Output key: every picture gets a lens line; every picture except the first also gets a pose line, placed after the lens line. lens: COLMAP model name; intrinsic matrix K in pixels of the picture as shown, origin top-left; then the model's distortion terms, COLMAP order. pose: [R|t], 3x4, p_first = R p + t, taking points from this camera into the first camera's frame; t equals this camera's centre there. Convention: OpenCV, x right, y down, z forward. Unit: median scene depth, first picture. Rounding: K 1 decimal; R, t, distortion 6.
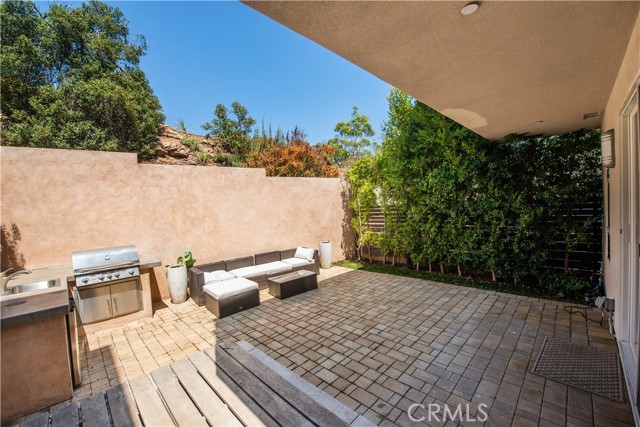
lens RADIAL K [[256.3, 0, 320.0], [0, 256.3, 213.5], [0, 0, 1]] dist [-0.017776, -0.000509]
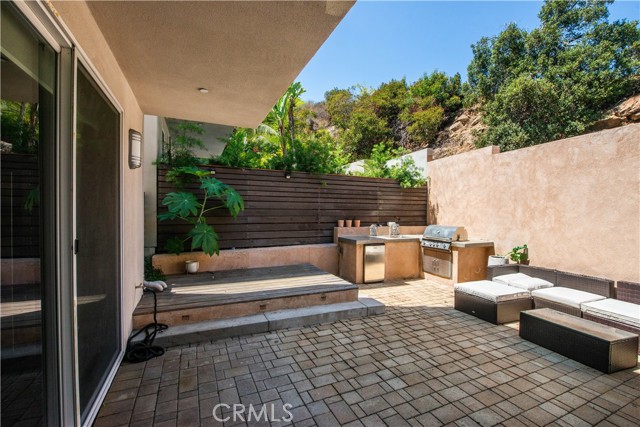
lens RADIAL K [[284.9, 0, 323.3], [0, 284.9, 212.9], [0, 0, 1]] dist [-0.010142, -0.003417]
pose [[-0.342230, 0.057349, -0.937864, 0.649924], [-0.023039, 0.997323, 0.069392, -0.017543], [0.939334, 0.045355, -0.339993, 0.725125]]
